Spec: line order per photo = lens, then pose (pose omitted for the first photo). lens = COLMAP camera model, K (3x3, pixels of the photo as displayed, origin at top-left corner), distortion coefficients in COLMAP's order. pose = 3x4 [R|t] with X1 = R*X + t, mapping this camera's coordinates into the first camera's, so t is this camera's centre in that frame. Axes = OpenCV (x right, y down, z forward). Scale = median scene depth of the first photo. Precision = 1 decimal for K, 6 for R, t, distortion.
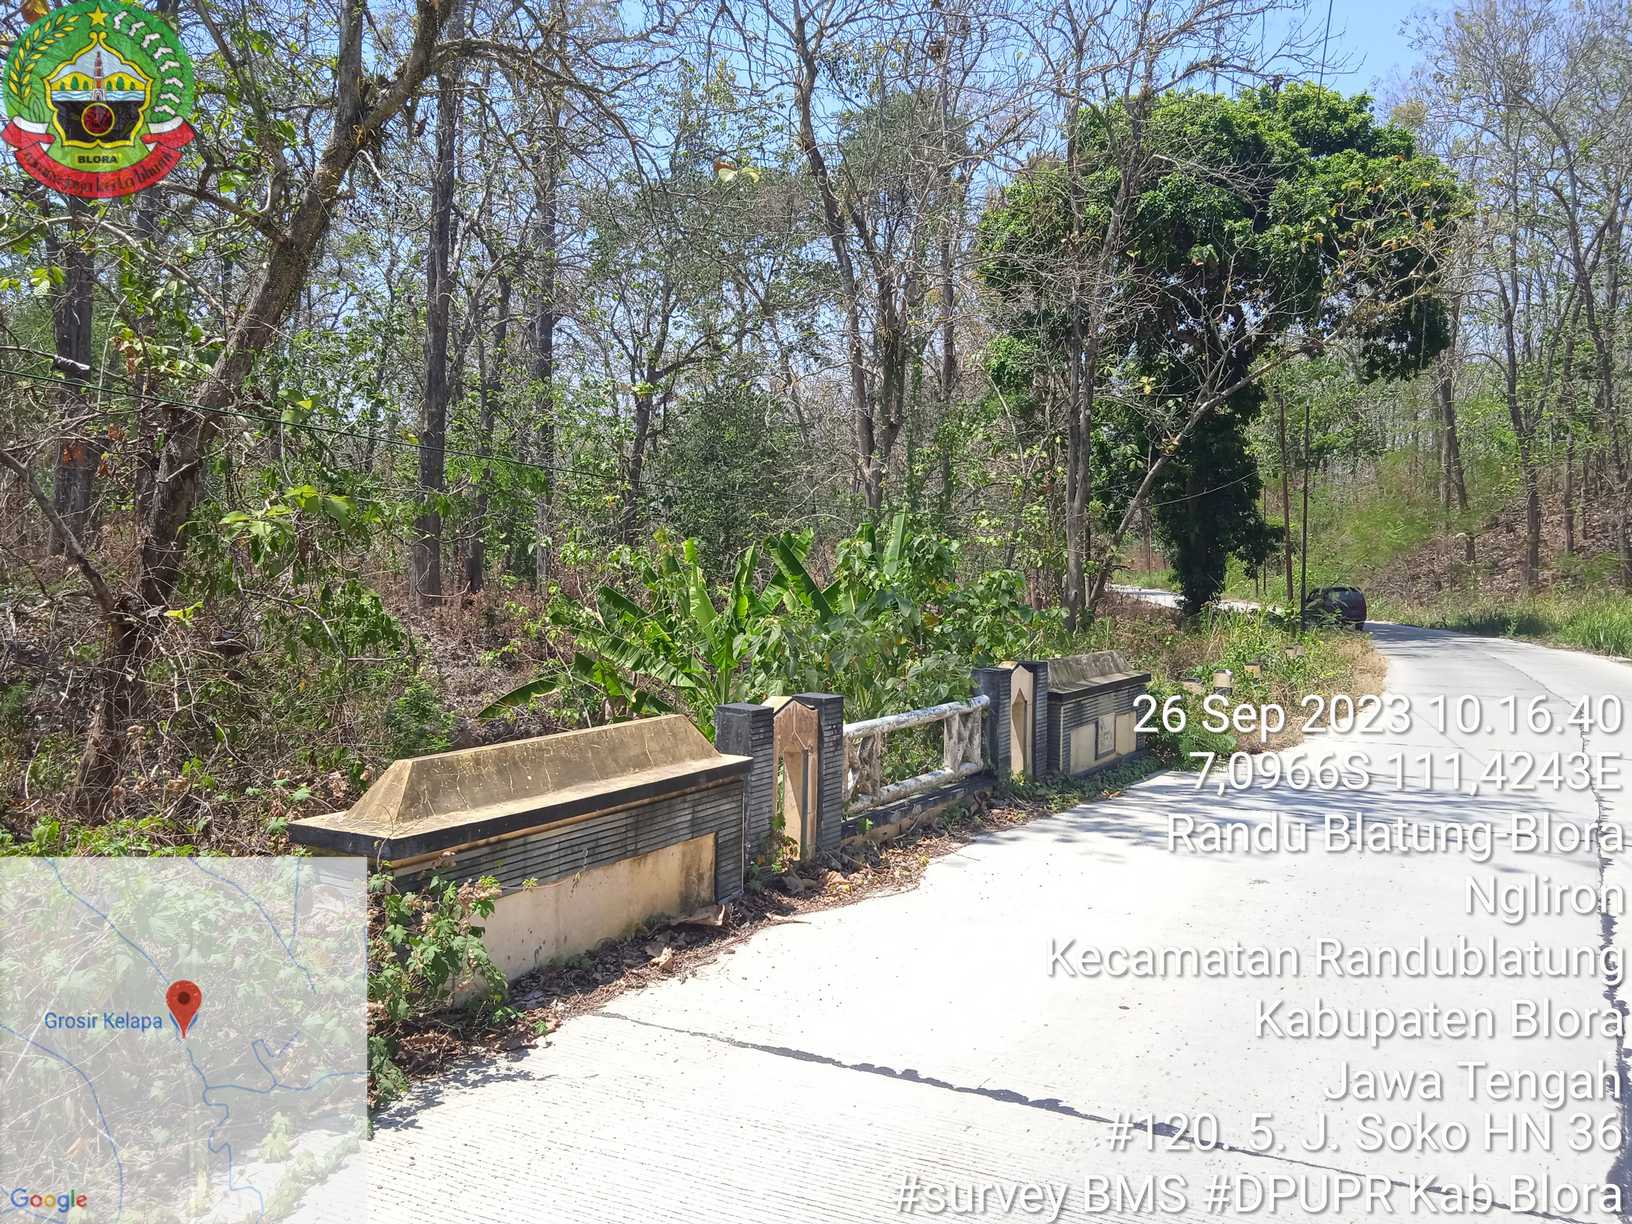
lens RADIAL K [[1327.0, 0, 817.2], [0, 1327.0, 625.0], [0, 0, 1]] dist [0.033915, -0.030005]
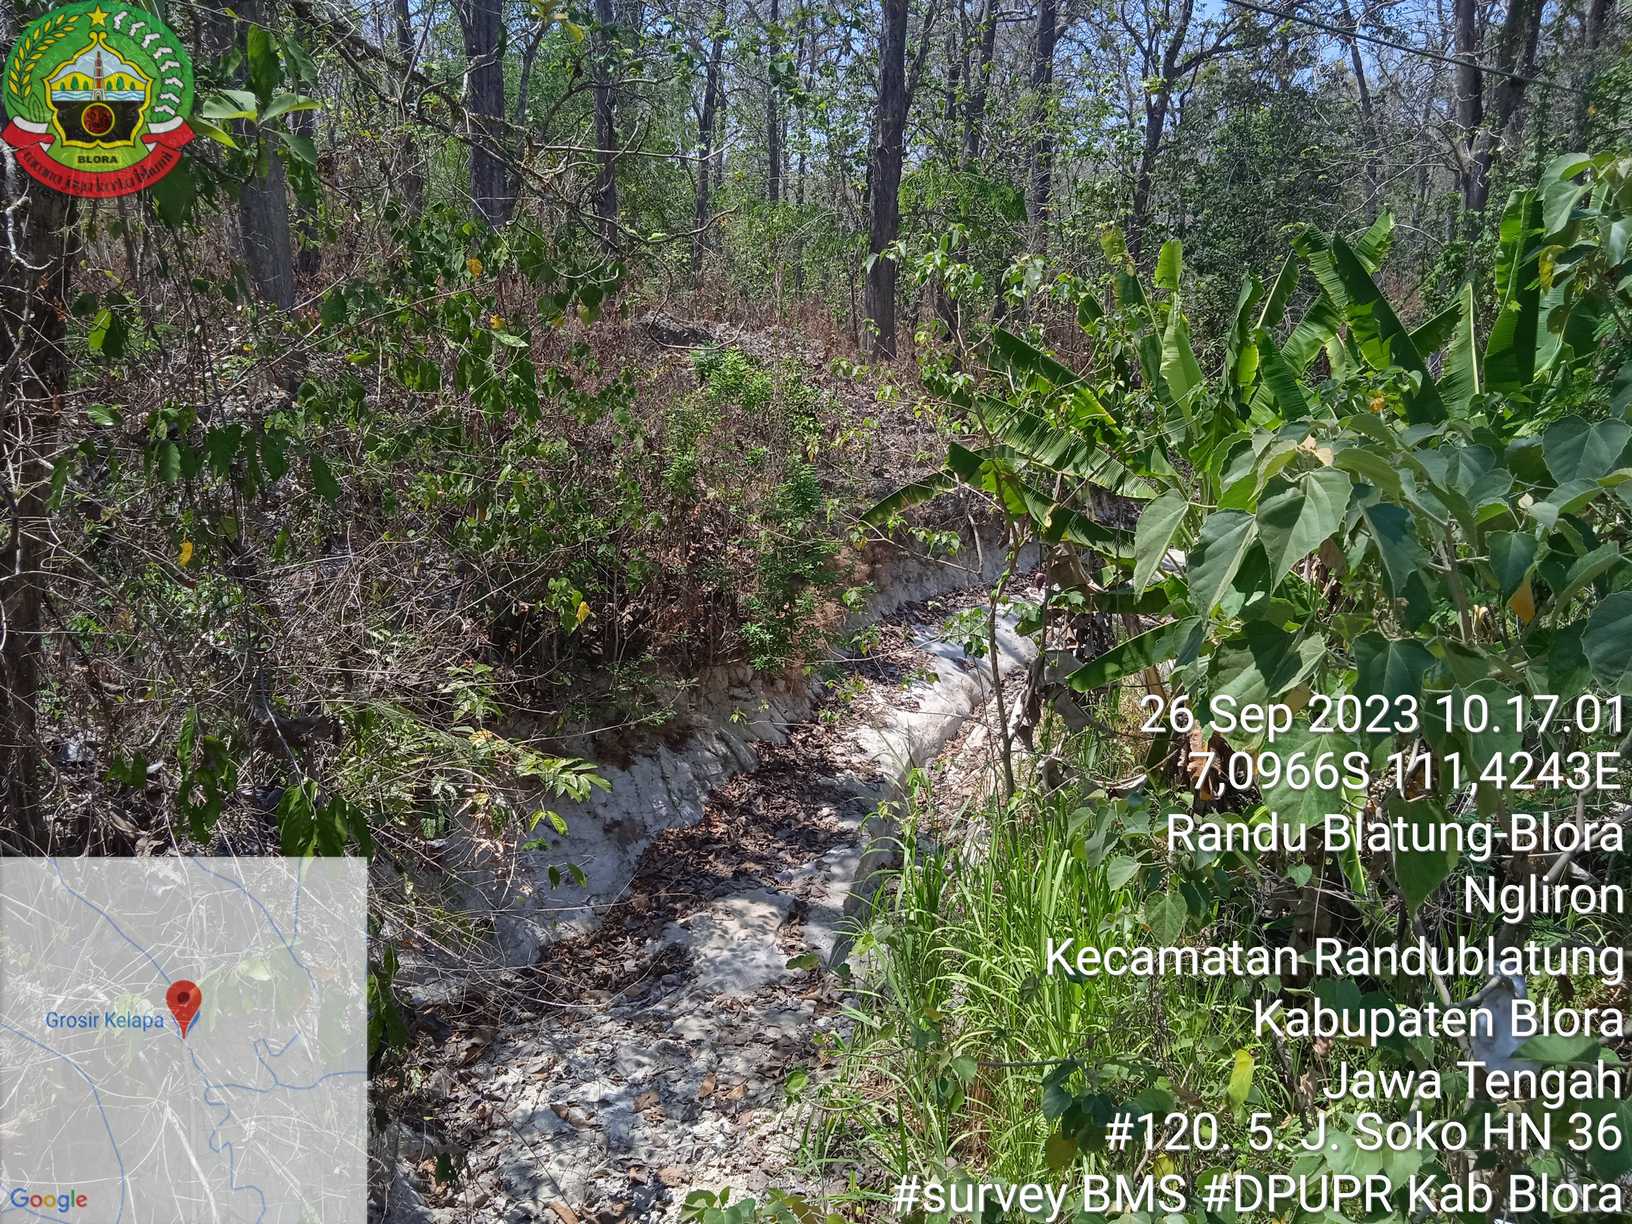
lens RADIAL K [[1327.0, 0, 814.5], [0, 1327.0, 616.4], [0, 0, 1]] dist [0.033915, -0.030005]
pose [[0.929329, 0.071133, -0.362337, -0.005577], [-0.005251, 0.983716, 0.179652, -0.003581], [0.369216, -0.165054, 0.914569, 0.151162]]
